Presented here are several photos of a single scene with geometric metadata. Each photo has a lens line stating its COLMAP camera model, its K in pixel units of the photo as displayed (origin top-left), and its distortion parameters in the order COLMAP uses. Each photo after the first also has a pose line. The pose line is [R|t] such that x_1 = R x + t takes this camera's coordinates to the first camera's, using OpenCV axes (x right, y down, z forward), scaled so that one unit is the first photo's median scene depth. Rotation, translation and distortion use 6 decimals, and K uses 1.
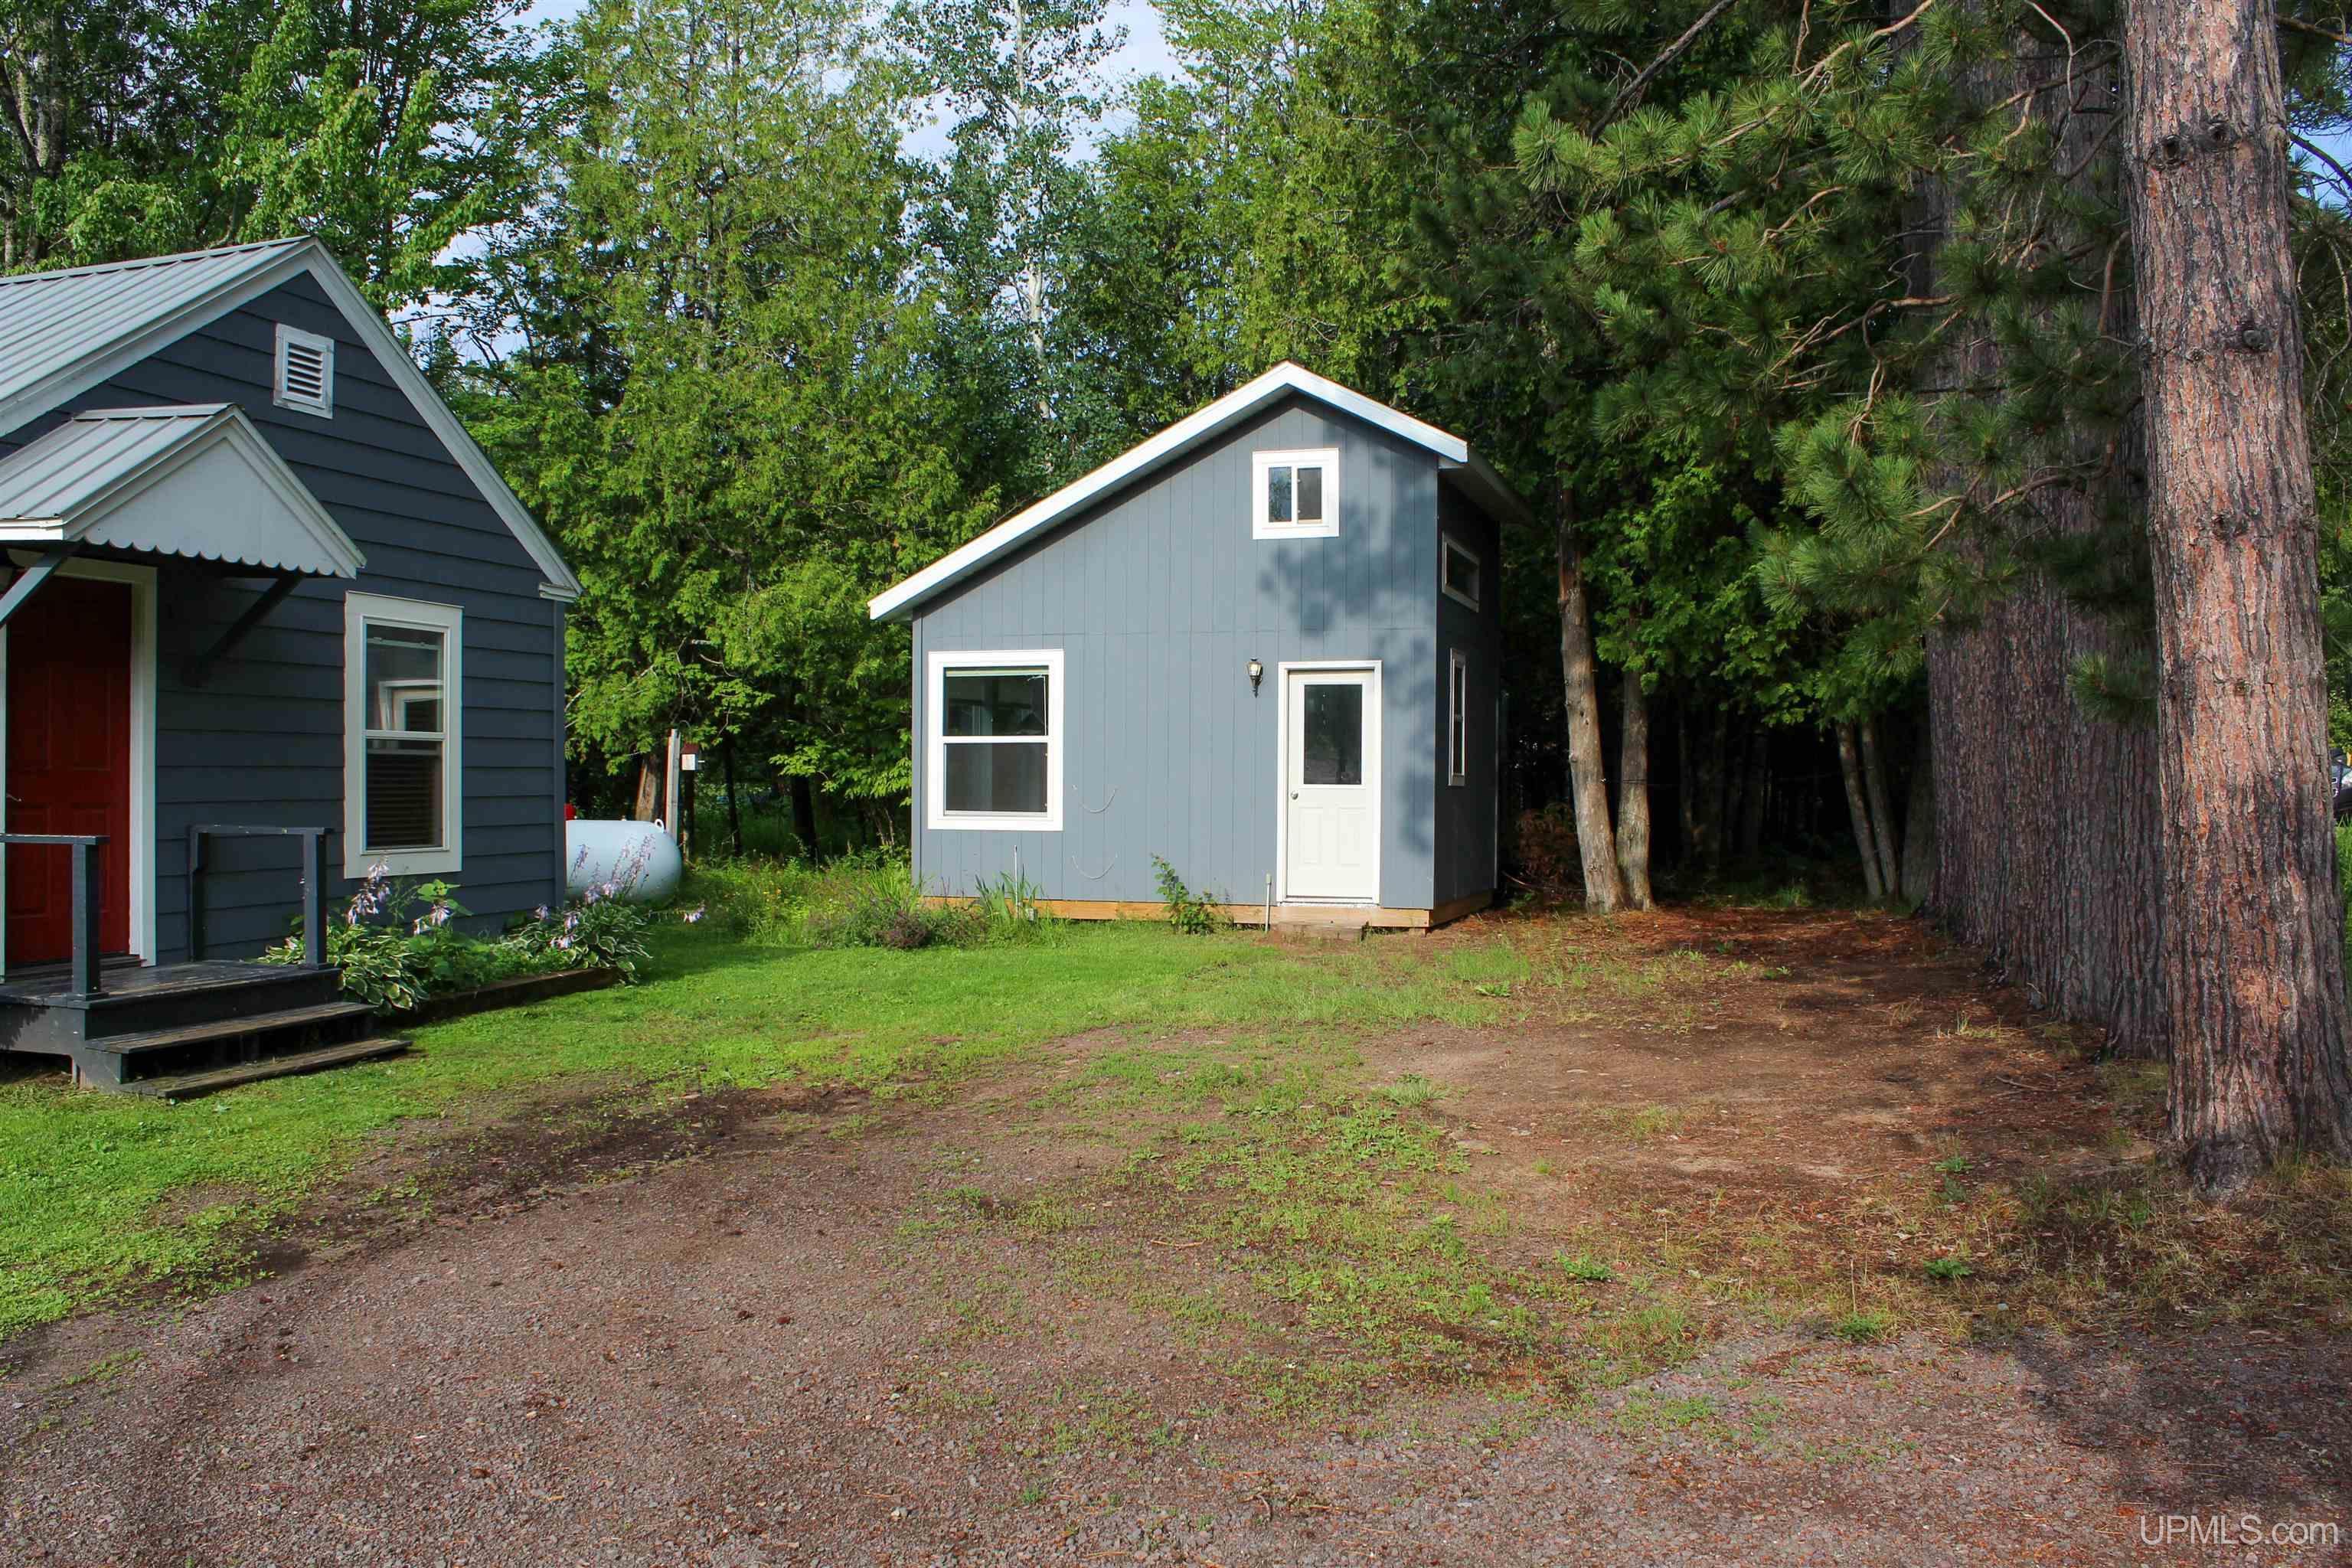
lens RADIAL K [[1955.2, 0, 1176.0], [0, 1955.2, 784.0], [0, 0, 1]] dist [-0.149311, 0.153078]
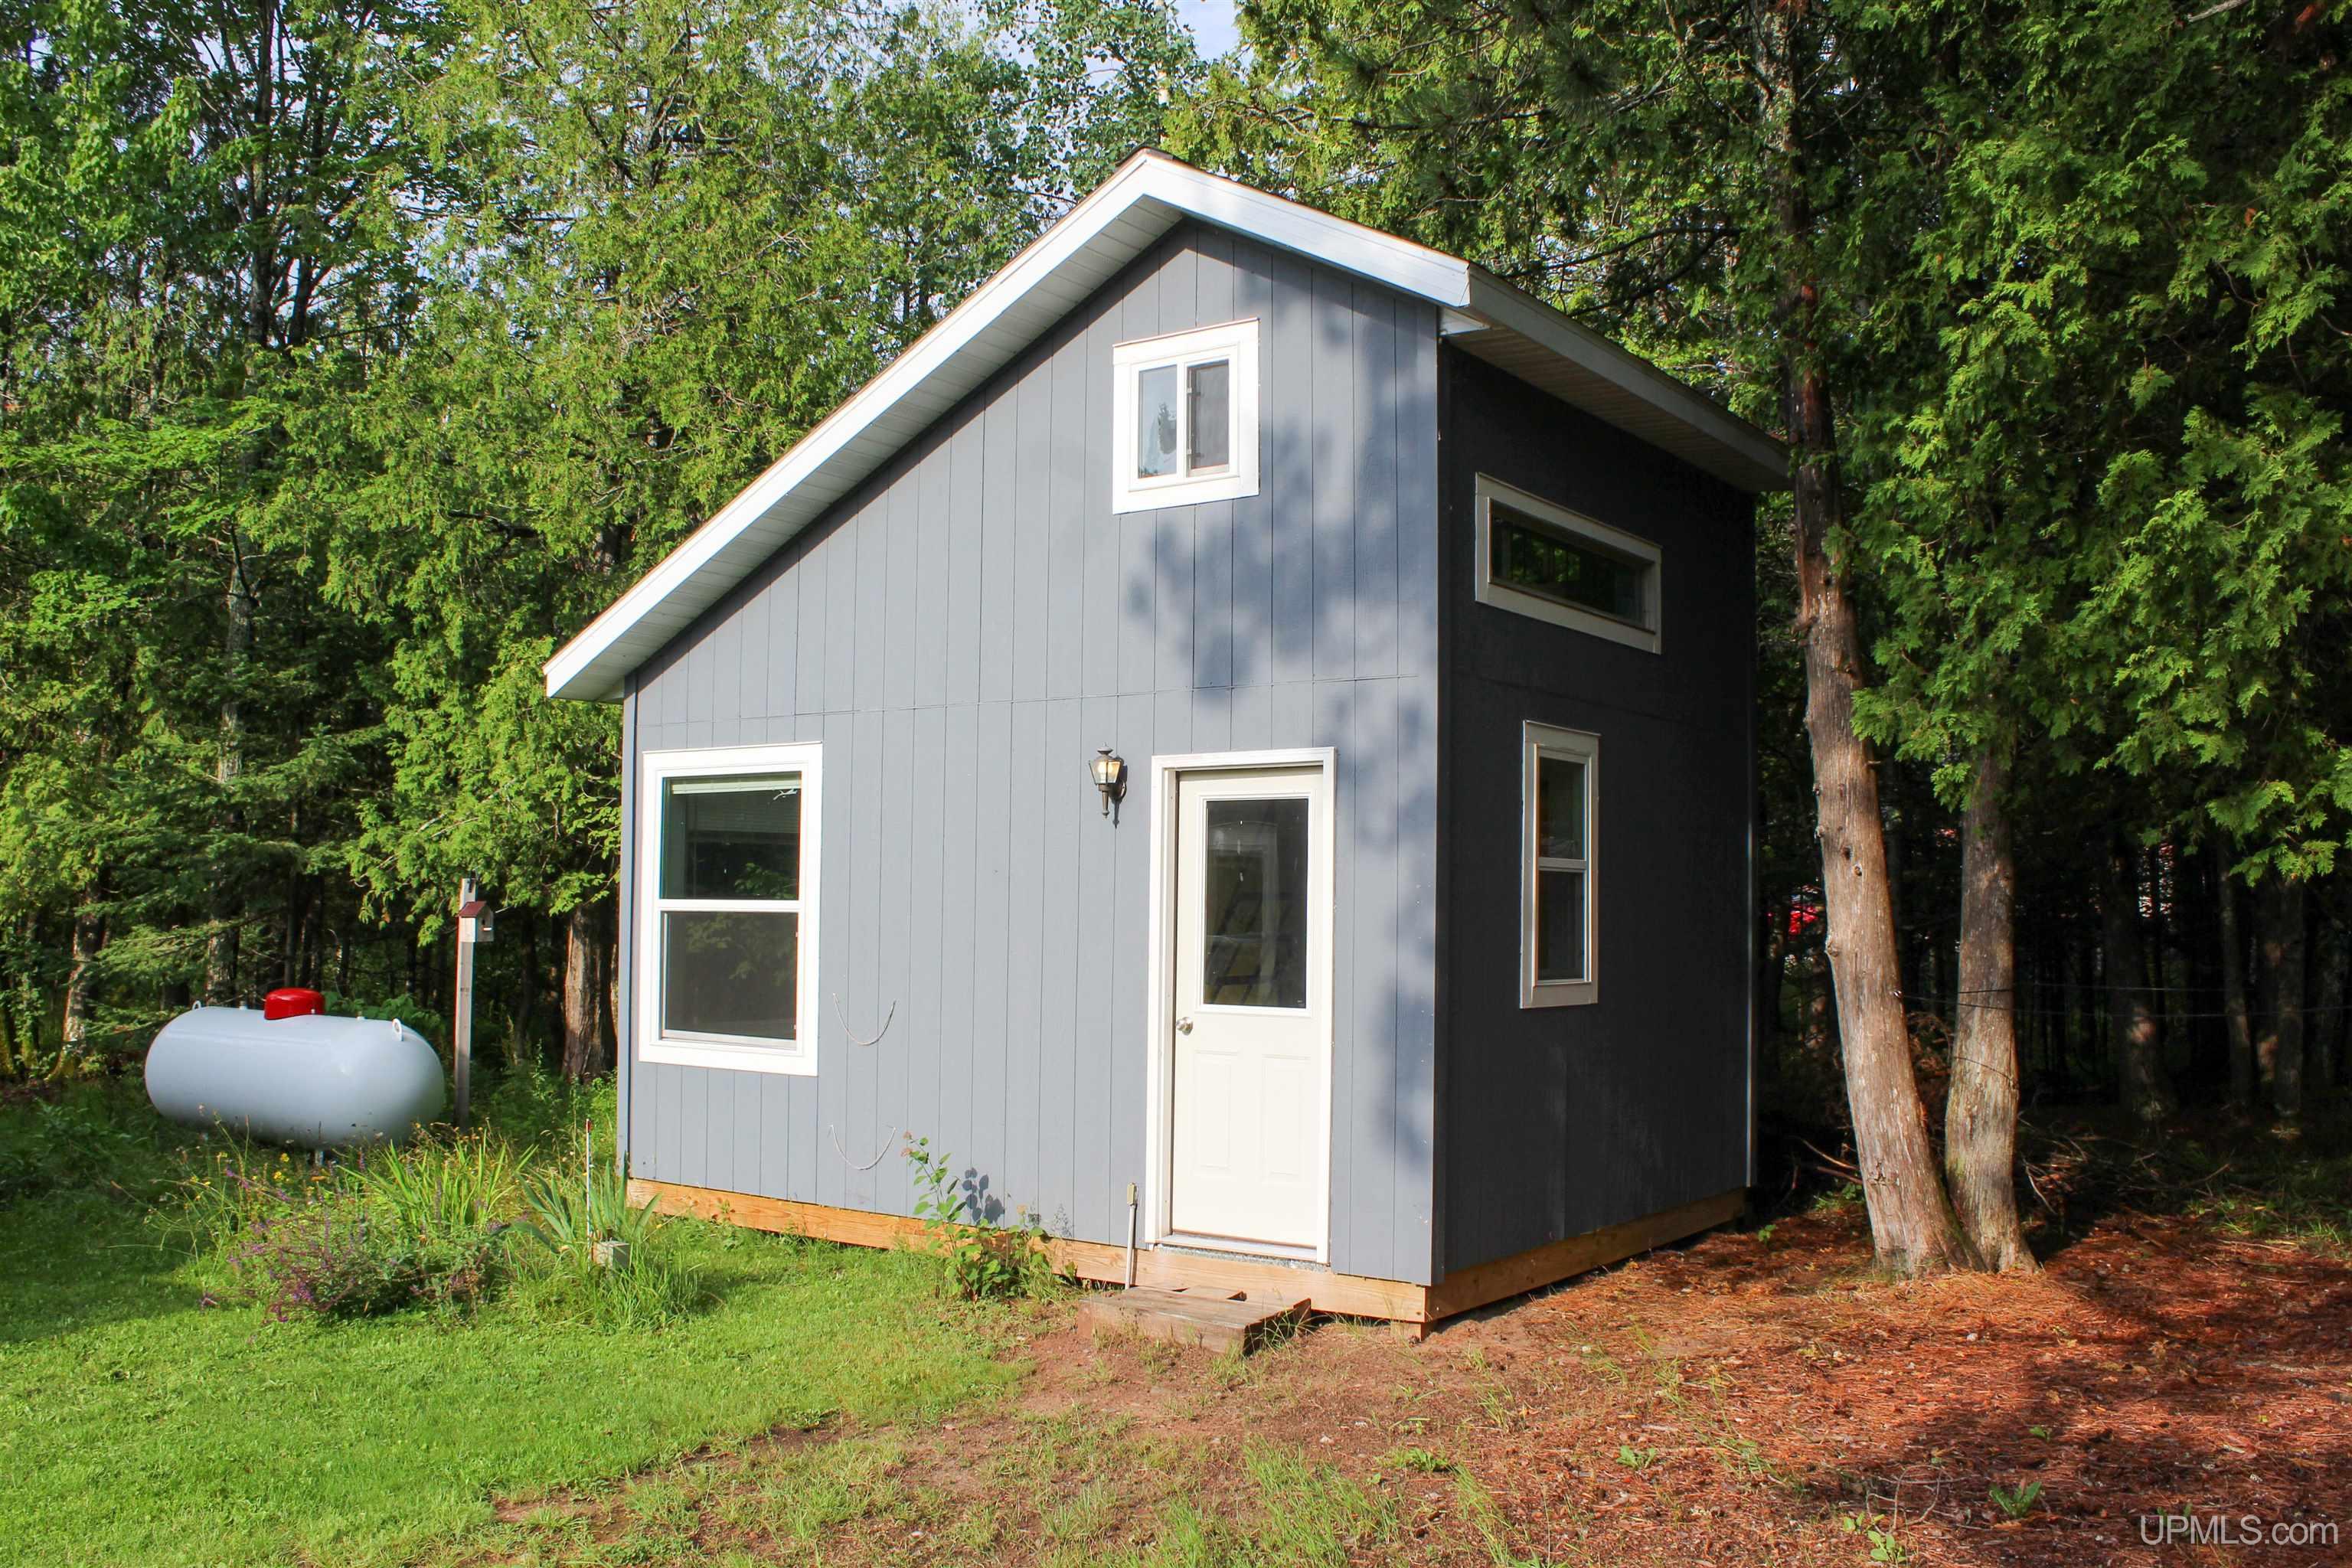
lens RADIAL K [[2051.2, 0, 1176.0], [0, 2051.2, 784.0], [0, 0, 1]] dist [-0.169590, 0.196716]
pose [[0.951490, -0.013726, -0.307374, 0.216740], [-0.005851, 0.998017, -0.062680, -0.022712], [0.307625, 0.061438, 0.949522, 0.507545]]
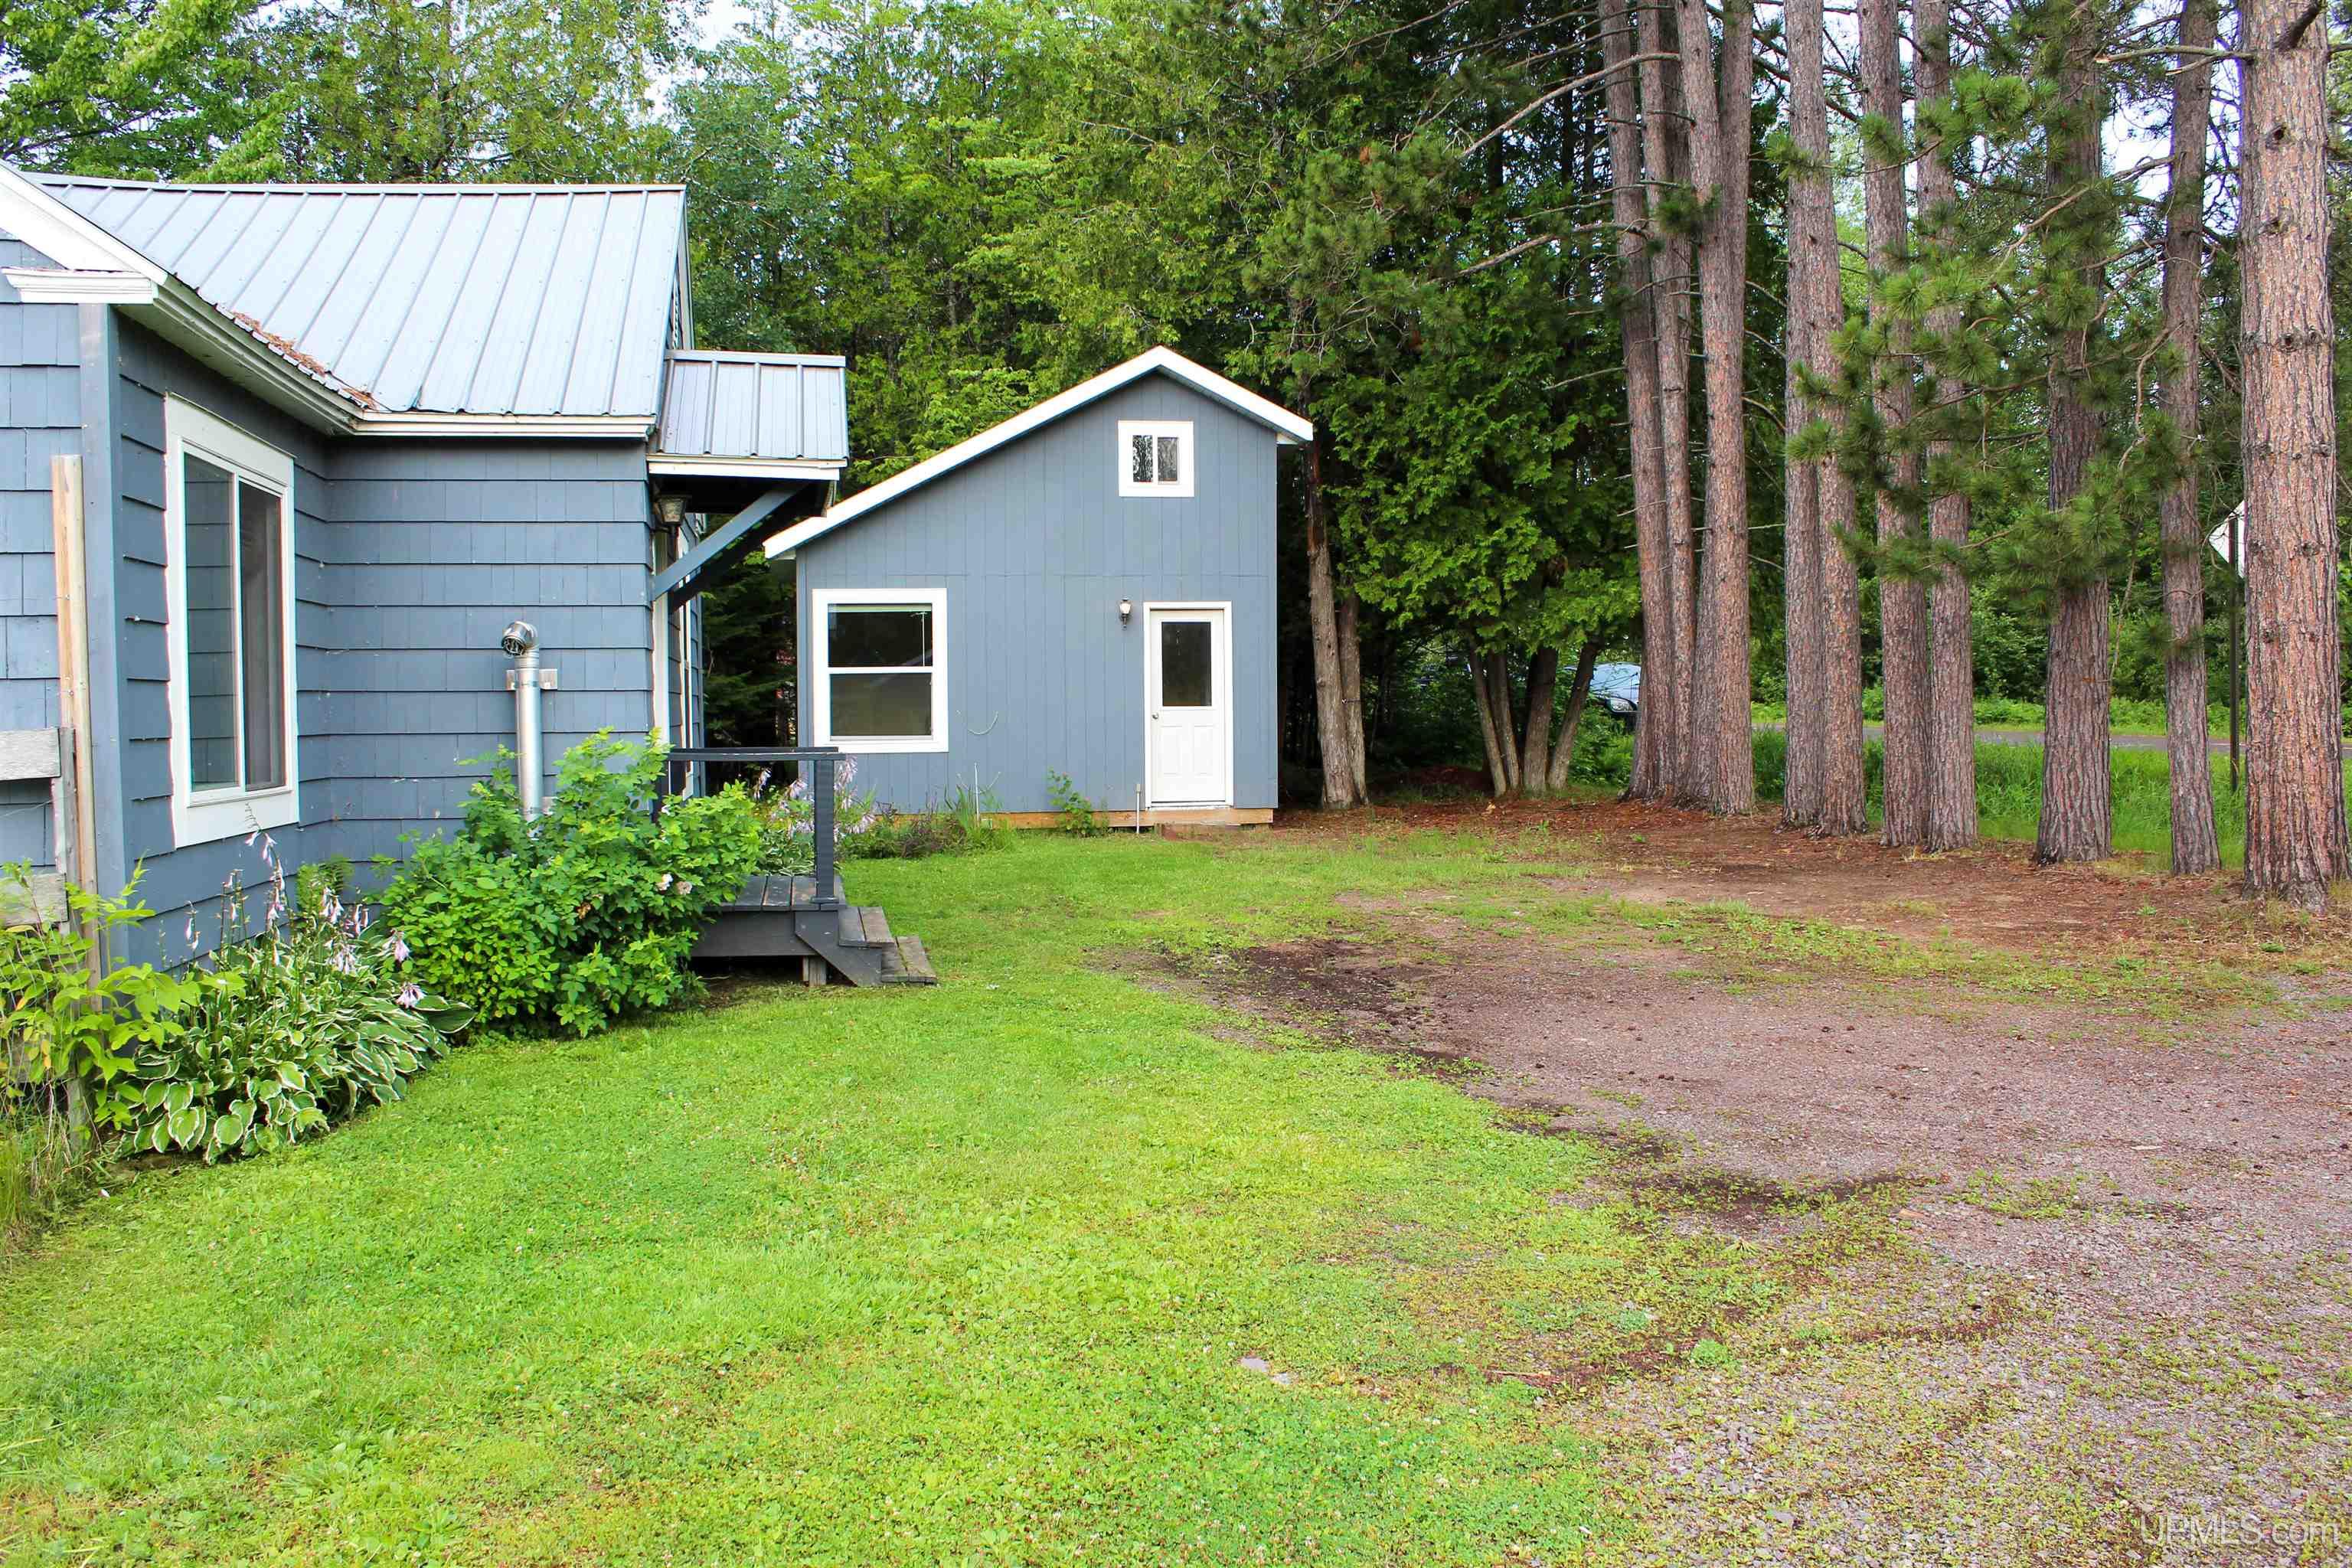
lens RADIAL K [[1939.2, 0, 1176.0], [0, 1939.2, 784.0], [0, 0, 1]] dist [-0.173536, 0.150163]
pose [[0.895301, -0.030283, 0.444432, -0.446140], [0.014904, 0.999164, 0.038058, 0.002571], [-0.445213, -0.027450, 0.895004, -0.047823]]
